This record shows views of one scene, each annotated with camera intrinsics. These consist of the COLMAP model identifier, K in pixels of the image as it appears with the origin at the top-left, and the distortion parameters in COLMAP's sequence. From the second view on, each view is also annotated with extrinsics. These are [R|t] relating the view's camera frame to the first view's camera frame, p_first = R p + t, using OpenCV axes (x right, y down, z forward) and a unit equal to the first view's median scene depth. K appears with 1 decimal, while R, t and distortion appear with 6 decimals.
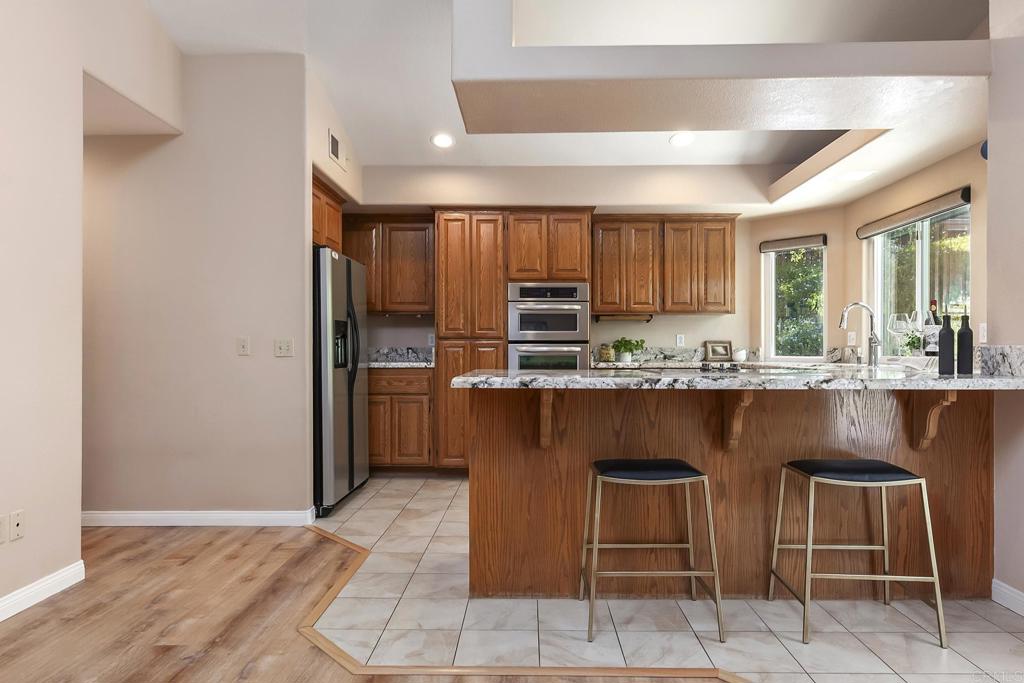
lens RADIAL K [[617.9, 0, 515.2], [0, 617.9, 347.9], [0, 0, 1]] dist [0.011220, -0.003637]
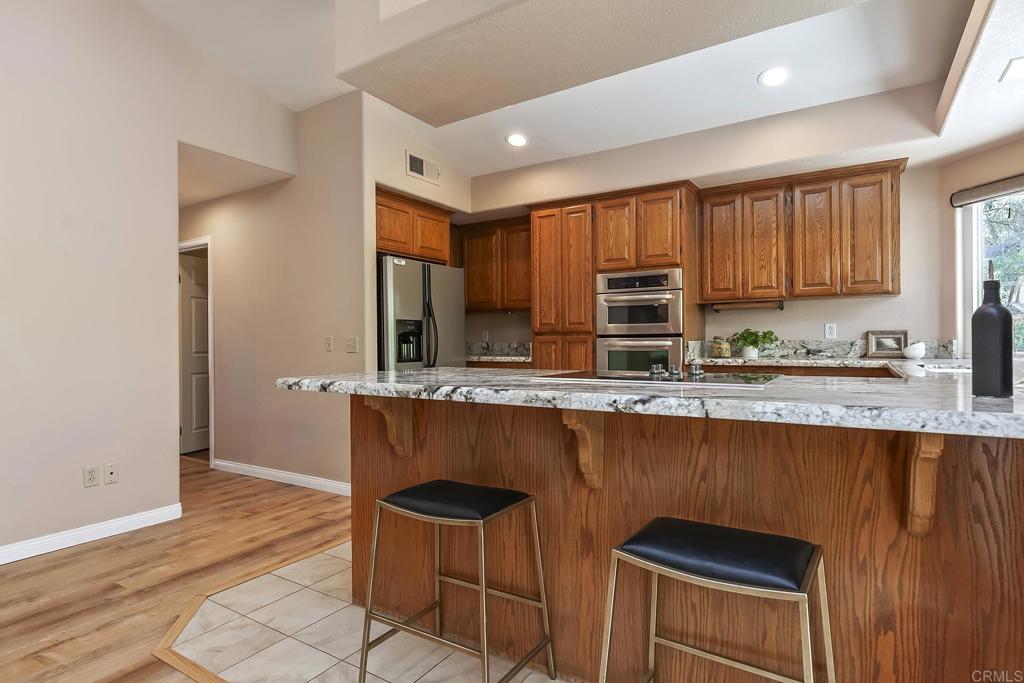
lens RADIAL K [[539.3, 0, 515.7], [0, 539.3, 341.8], [0, 0, 1]] dist [0.003256, 0.000156]
pose [[0.853827, -0.006578, -0.520515, 0.371784], [0.008776, 0.999960, 0.001758, -0.004310], [0.520482, -0.006068, 0.853851, 0.258488]]
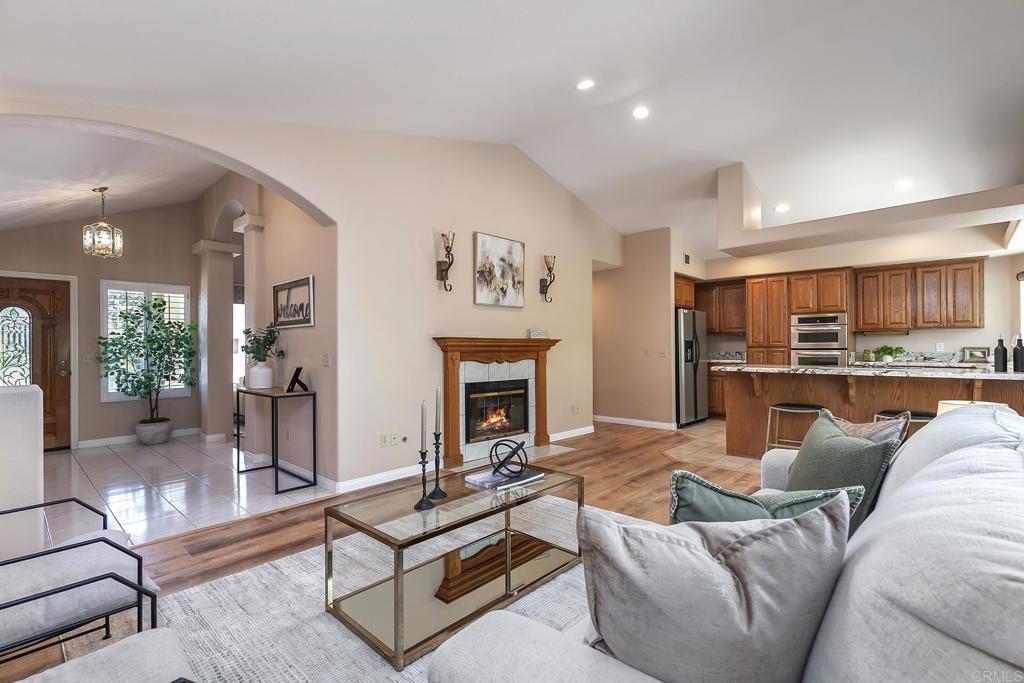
lens RADIAL K [[483.7, 0, 526.2], [0, 483.7, 343.5], [0, 0, 1]] dist [0.040043, -0.000227]
pose [[0.765478, -0.009683, -0.643389, 0.361324], [0.006874, 0.999953, -0.006871, -0.024983], [0.643425, 0.000837, 0.765509, -0.642924]]
